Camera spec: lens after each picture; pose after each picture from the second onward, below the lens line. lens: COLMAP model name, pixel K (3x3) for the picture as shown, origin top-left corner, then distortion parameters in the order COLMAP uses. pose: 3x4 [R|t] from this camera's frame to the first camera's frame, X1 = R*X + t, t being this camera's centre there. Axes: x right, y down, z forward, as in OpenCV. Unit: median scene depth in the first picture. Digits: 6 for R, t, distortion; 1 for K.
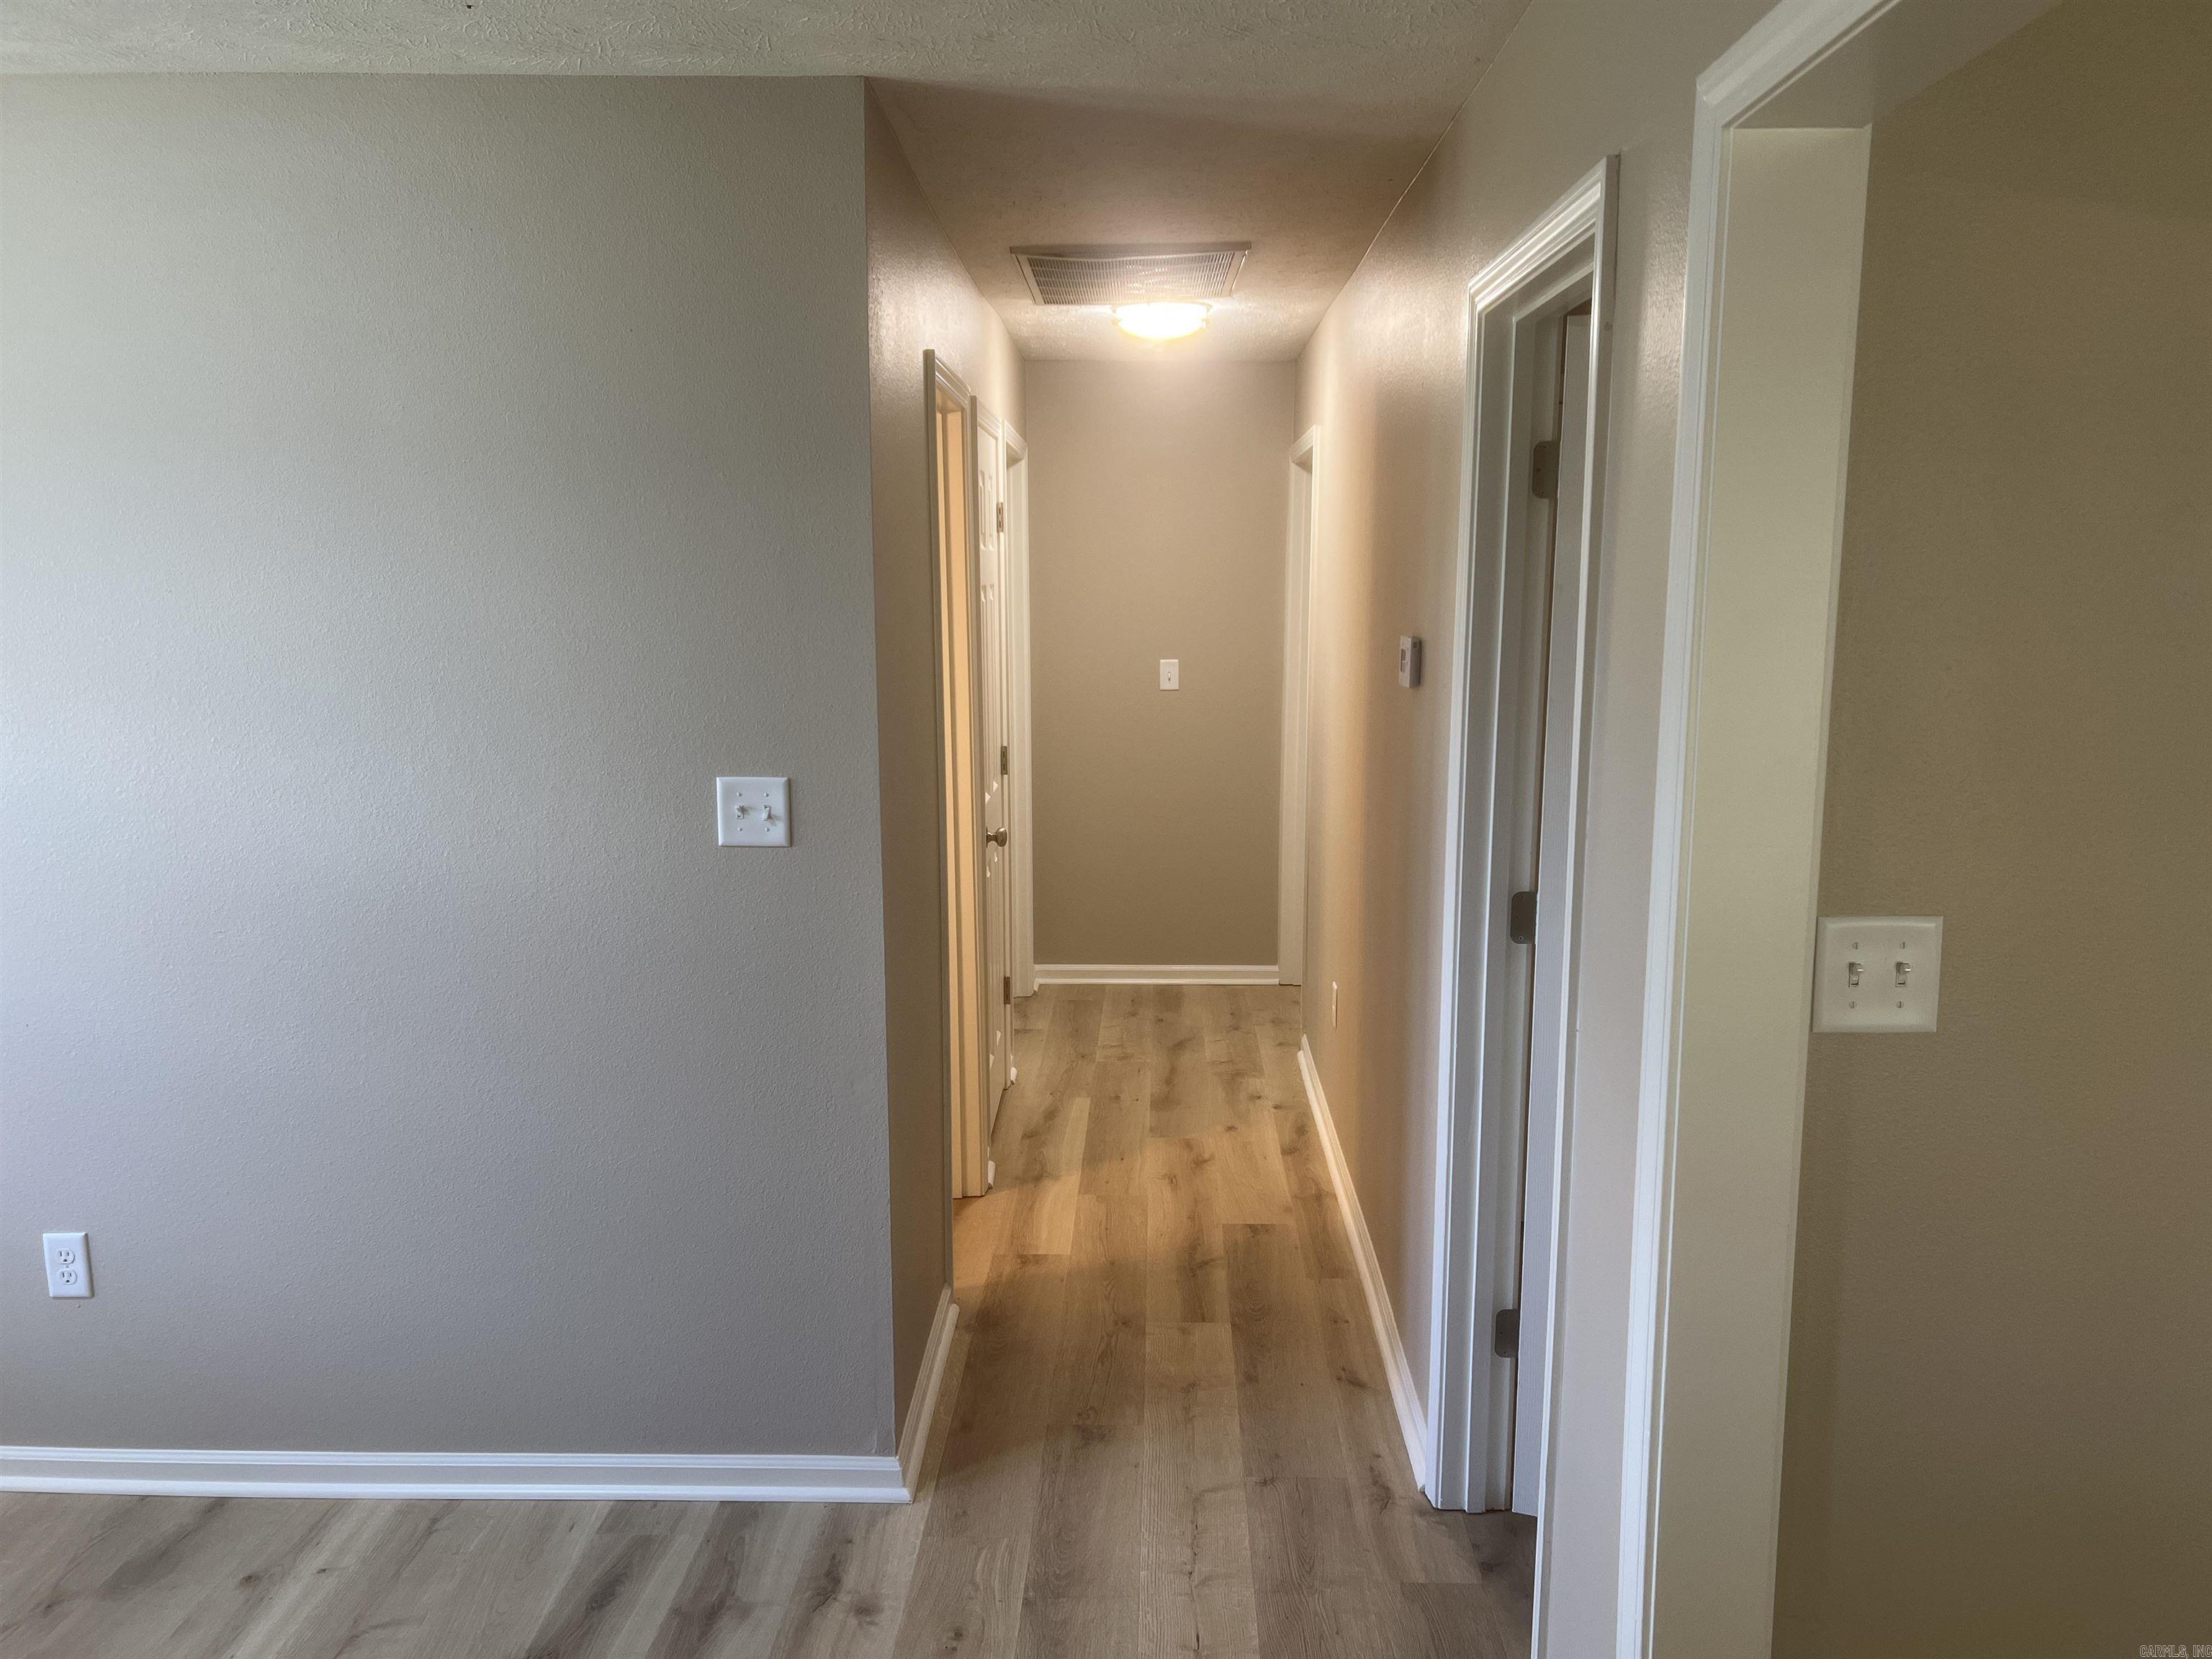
lens RADIAL K [[1674.8, 0, 1110.1], [0, 1674.8, 829.1], [0, 0, 1]] dist [0.053828, -0.040618]
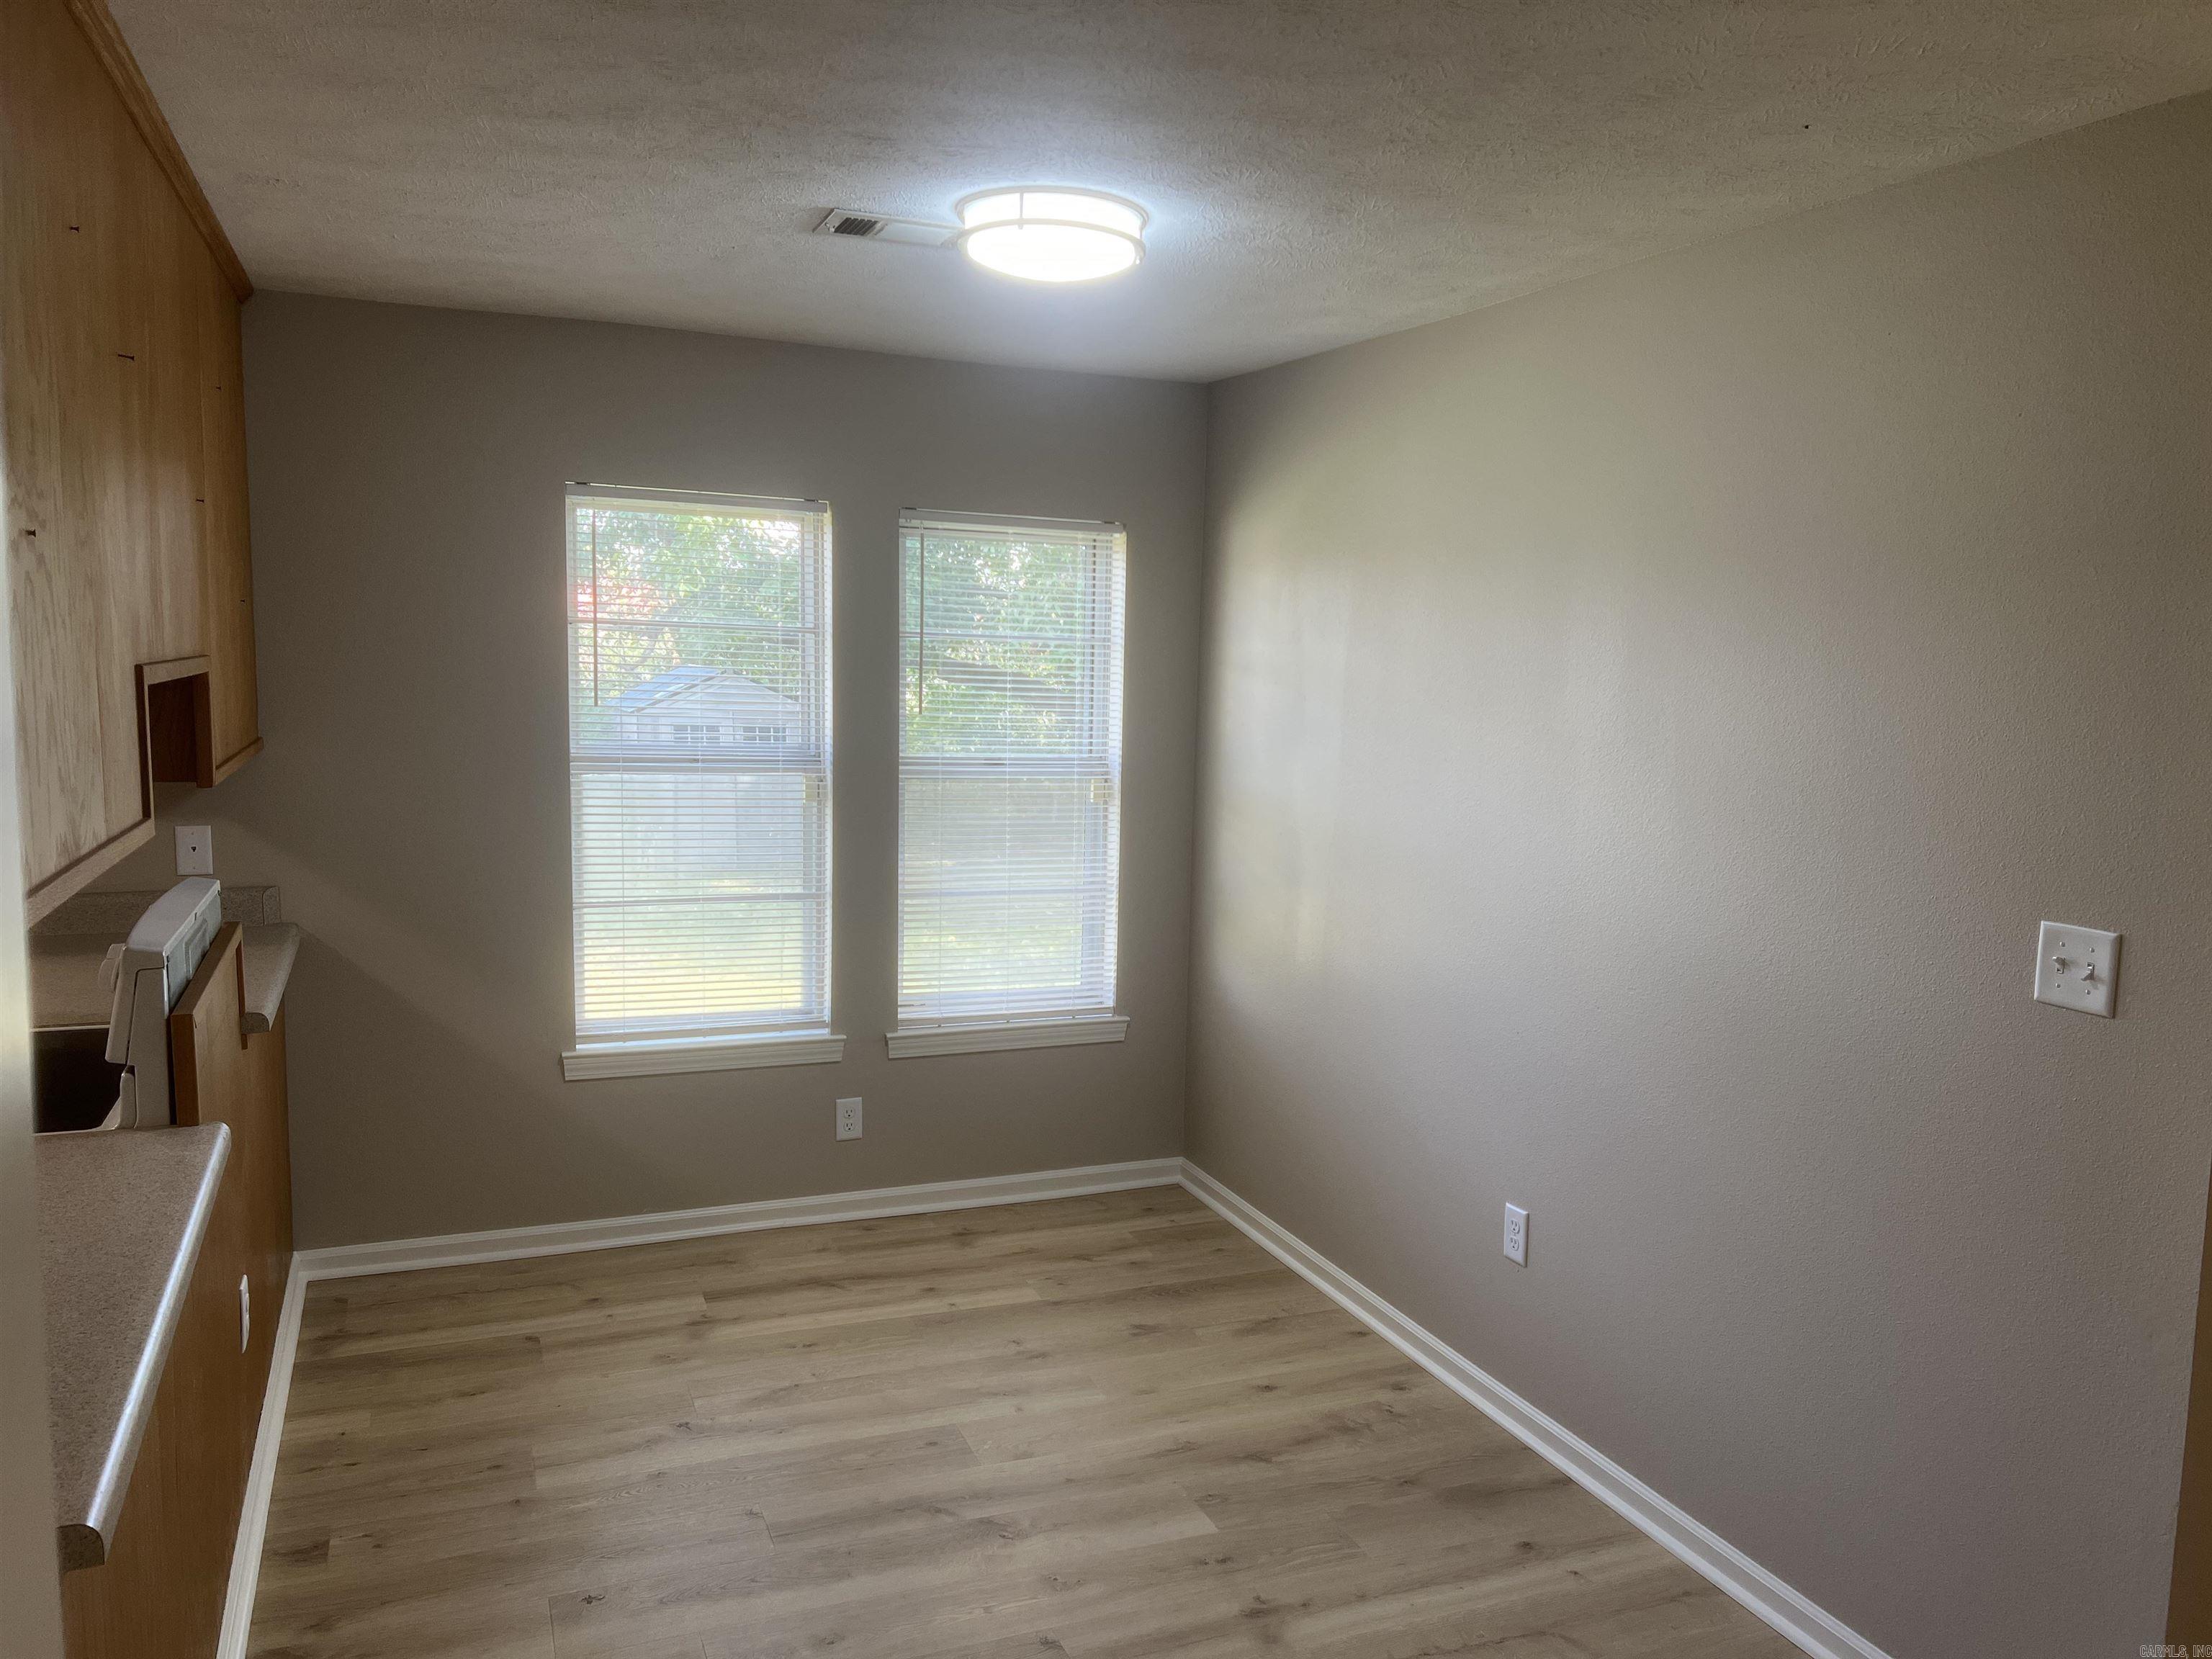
lens RADIAL K [[1674.8, 0, 1123.8], [0, 1674.8, 841.1], [0, 0, 1]] dist [0.053828, -0.040618]
pose [[0.414719, 0.112954, -0.902912, 0.347280], [-0.162368, 0.985527, 0.048711, -0.036569], [0.895346, 0.126403, 0.427057, 0.206601]]
